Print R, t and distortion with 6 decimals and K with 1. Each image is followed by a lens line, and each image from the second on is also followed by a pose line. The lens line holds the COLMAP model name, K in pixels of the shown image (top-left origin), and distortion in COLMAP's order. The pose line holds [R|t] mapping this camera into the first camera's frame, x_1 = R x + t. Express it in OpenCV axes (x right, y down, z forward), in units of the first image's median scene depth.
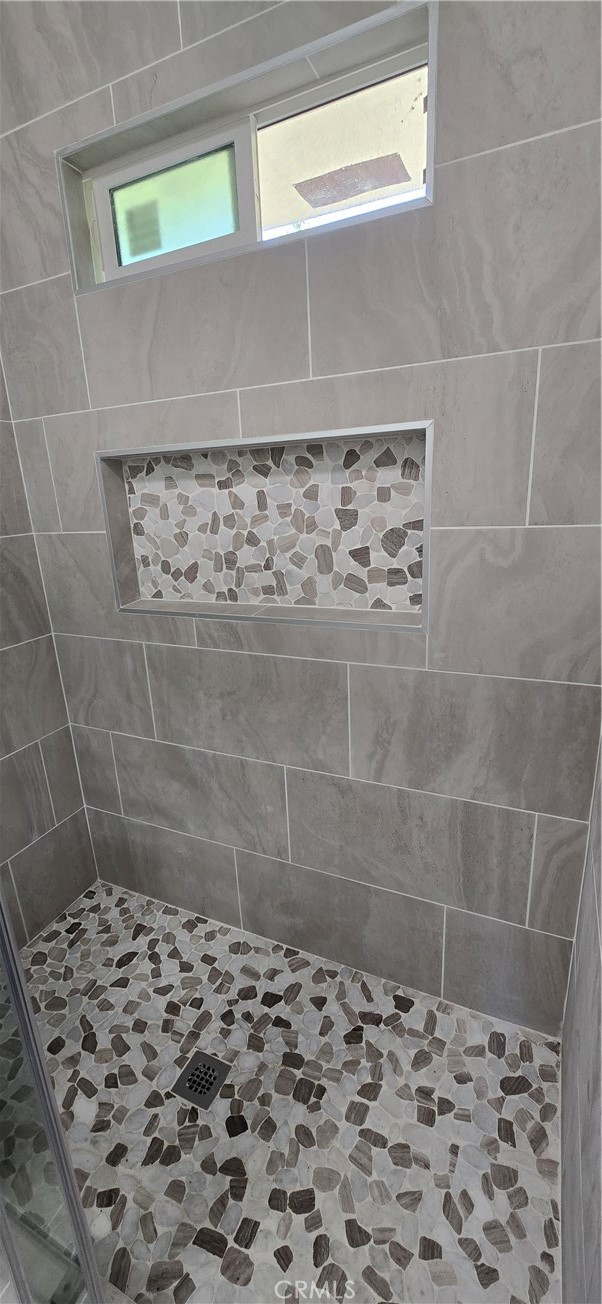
lens RADIAL K [[516.6, 0, 301.0], [0, 516.6, 652.0], [0, 0, 1]] dist [0.000111, -0.003358]
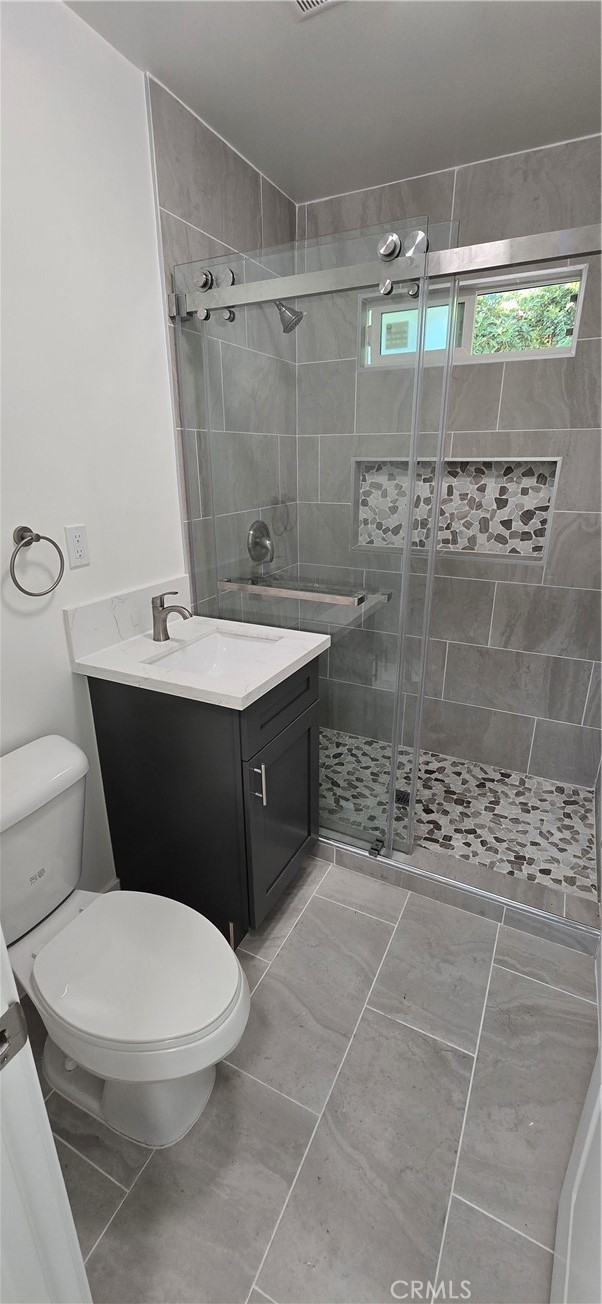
lens RADIAL K [[516.6, 0, 301.0], [0, 516.6, 652.0], [0, 0, 1]] dist [0.000111, -0.003358]
pose [[0.998600, 0.049072, -0.019726, -0.549952], [-0.047838, 0.997123, 0.058795, 0.193870], [0.022555, -0.057769, 0.998075, -0.871719]]
